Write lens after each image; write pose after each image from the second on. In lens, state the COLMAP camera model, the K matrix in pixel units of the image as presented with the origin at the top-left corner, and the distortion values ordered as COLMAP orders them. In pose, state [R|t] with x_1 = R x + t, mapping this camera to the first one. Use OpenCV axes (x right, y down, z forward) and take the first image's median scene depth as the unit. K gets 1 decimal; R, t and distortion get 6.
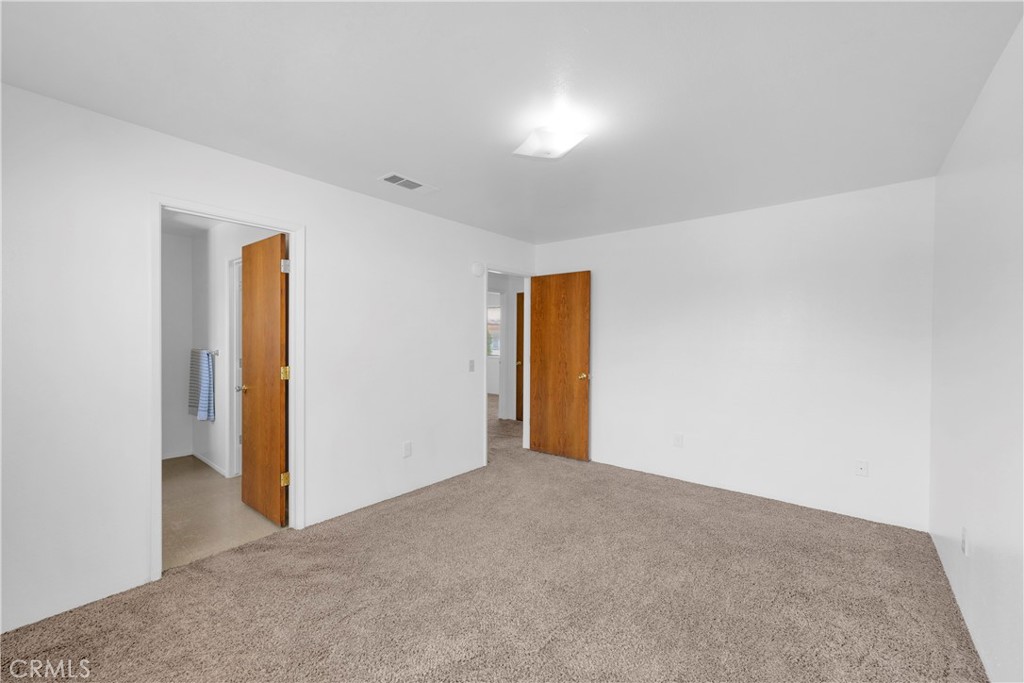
lens RADIAL K [[416.3, 0, 510.3], [0, 416.3, 340.8], [0, 0, 1]] dist [0.003011, -0.000076]
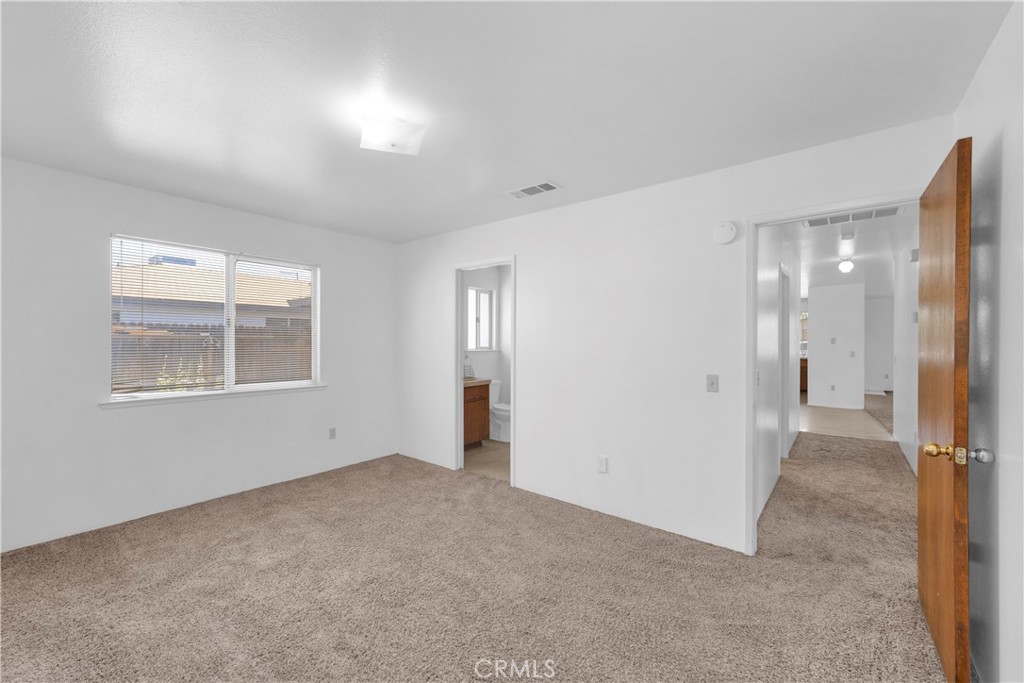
lens RADIAL K [[416.3, 0, 510.8], [0, 416.3, 337.8], [0, 0, 1]] dist [0.003011, -0.000076]
pose [[0.000636, -0.009038, -0.999959, 0.608167], [-0.013504, 0.999868, -0.009046, -0.001987], [0.999909, 0.013509, 0.000514, 0.743306]]
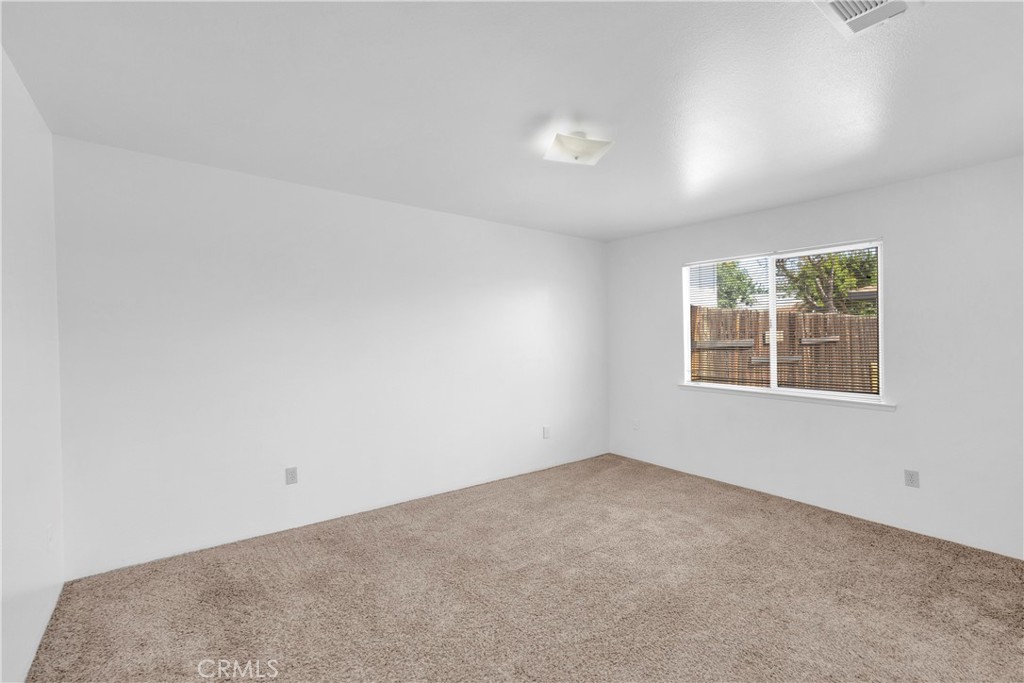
lens RADIAL K [[426.6, 0, 506.7], [0, 426.6, 346.1], [0, 0, 1]] dist [0.001228, 0.000191]
pose [[-0.976203, -0.011612, 0.216550, 0.043782], [-0.006150, 0.999646, 0.025879, -0.006069], [-0.216773, 0.023931, -0.975929, 1.184117]]
